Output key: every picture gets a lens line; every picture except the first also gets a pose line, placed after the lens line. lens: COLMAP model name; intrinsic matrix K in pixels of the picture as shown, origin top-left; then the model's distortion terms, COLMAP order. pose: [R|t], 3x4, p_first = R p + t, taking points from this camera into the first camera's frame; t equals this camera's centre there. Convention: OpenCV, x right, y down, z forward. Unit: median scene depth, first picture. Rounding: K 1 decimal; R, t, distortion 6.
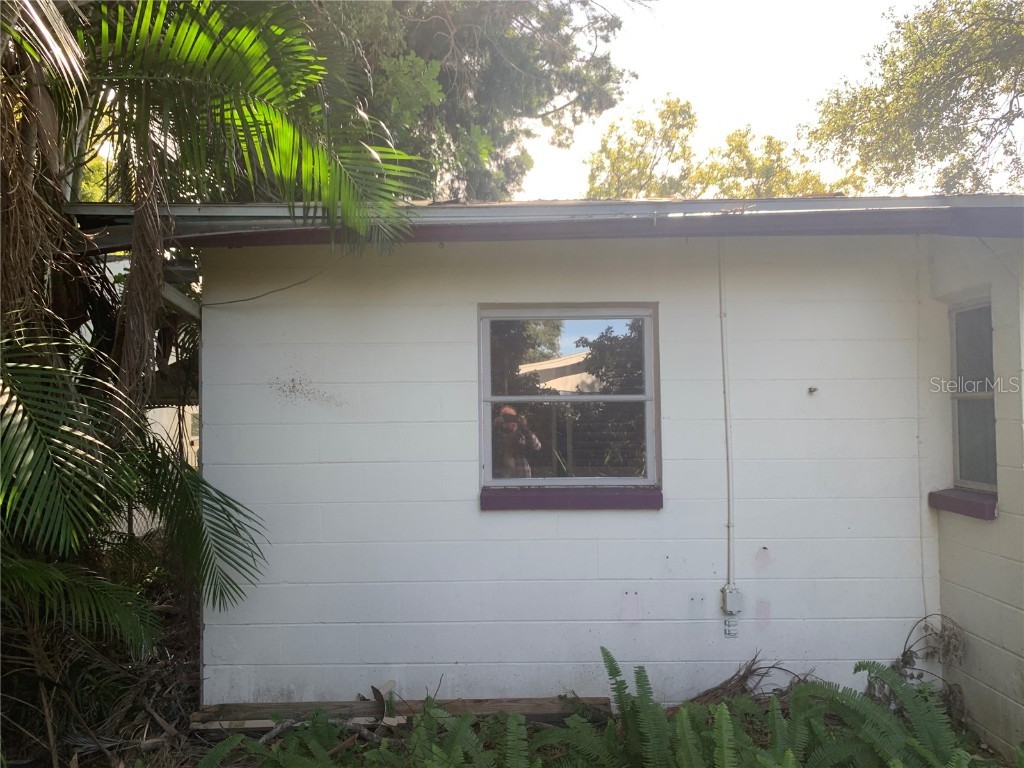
lens RADIAL K [[790.0, 0, 511.2], [0, 790.0, 380.7], [0, 0, 1]] dist [-0.000448, 0.006287]
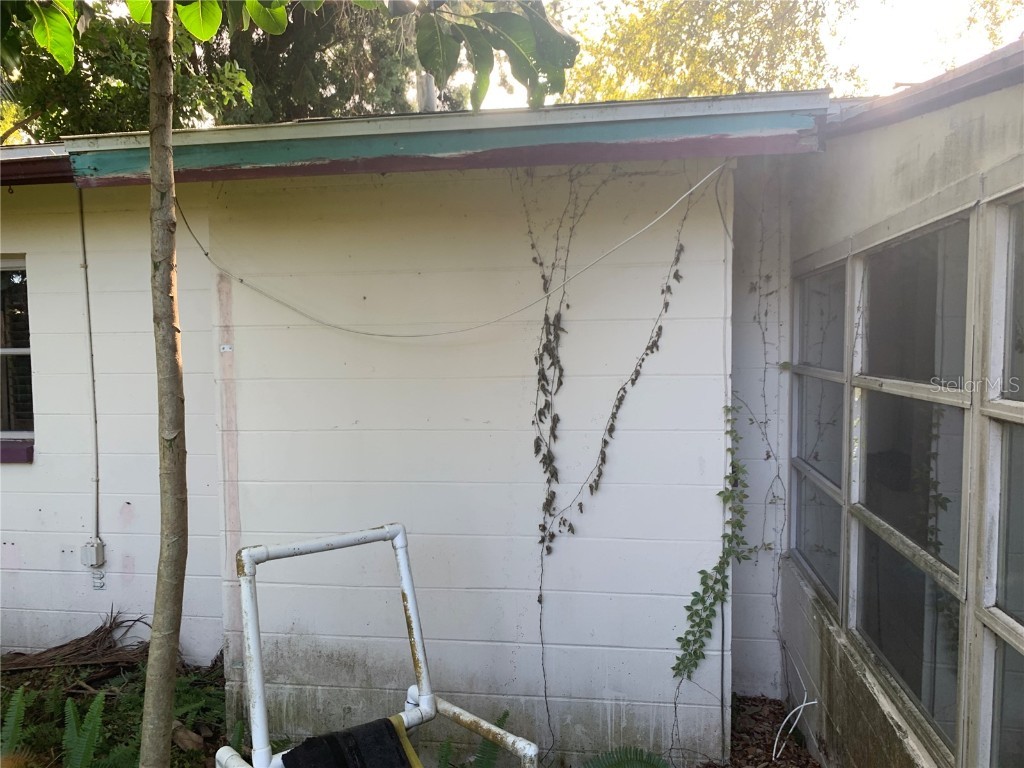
lens RADIAL K [[790.0, 0, 511.2], [0, 790.0, 380.7], [0, 0, 1]] dist [-0.000448, 0.006287]
pose [[0.990401, -0.000460, -0.138221, 0.932158], [0.010064, 0.997581, 0.068788, -0.003235], [0.137855, -0.069518, 0.988010, 0.100484]]
